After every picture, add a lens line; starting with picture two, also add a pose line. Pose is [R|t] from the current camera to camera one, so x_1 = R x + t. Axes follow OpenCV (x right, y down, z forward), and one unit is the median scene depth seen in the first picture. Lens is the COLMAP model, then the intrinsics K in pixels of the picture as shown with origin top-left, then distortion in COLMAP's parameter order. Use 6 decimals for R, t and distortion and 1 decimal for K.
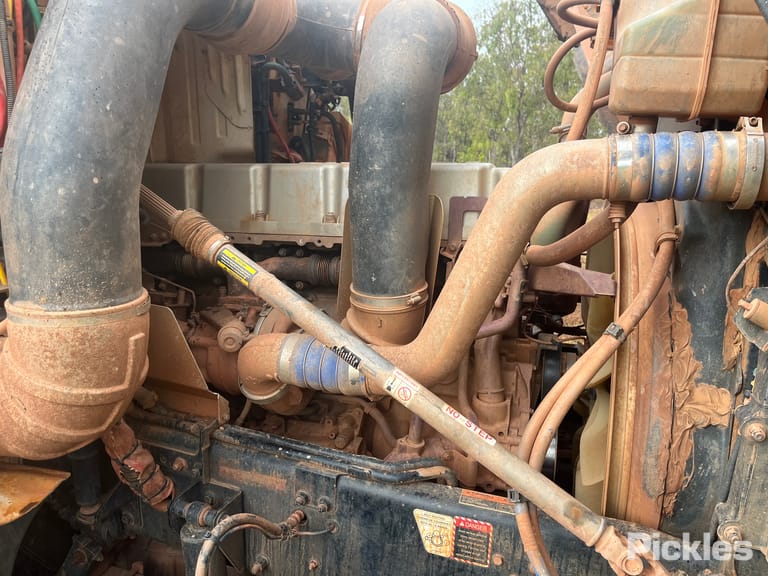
lens RADIAL K [[597.4, 0, 381.2], [0, 597.4, 290.7], [0, 0, 1]] dist [0.023226, -0.036672]
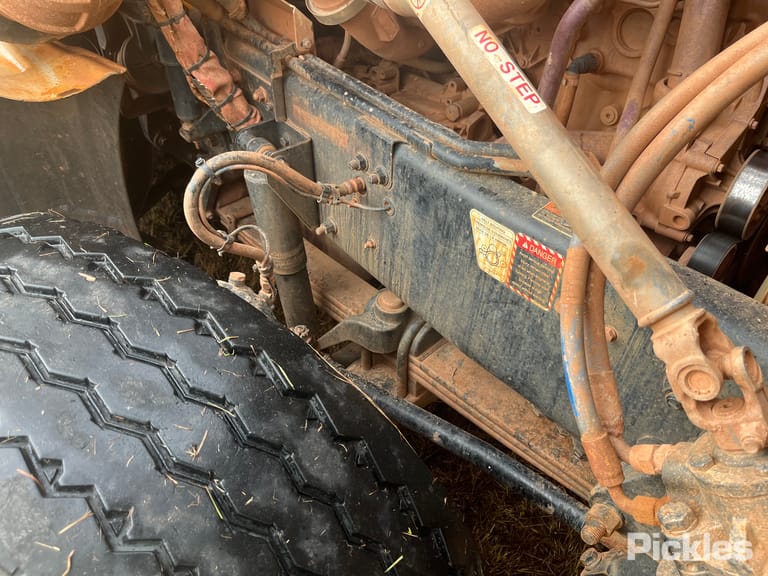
lens RADIAL K [[597.4, 0, 387.5], [0, 597.4, 292.9], [0, 0, 1]] dist [0.023226, -0.036672]
pose [[0.880291, 0.314569, -0.355154, 0.240546], [-0.113380, 0.866378, 0.486347, 0.115022], [0.460687, -0.387860, 0.798331, 0.340029]]
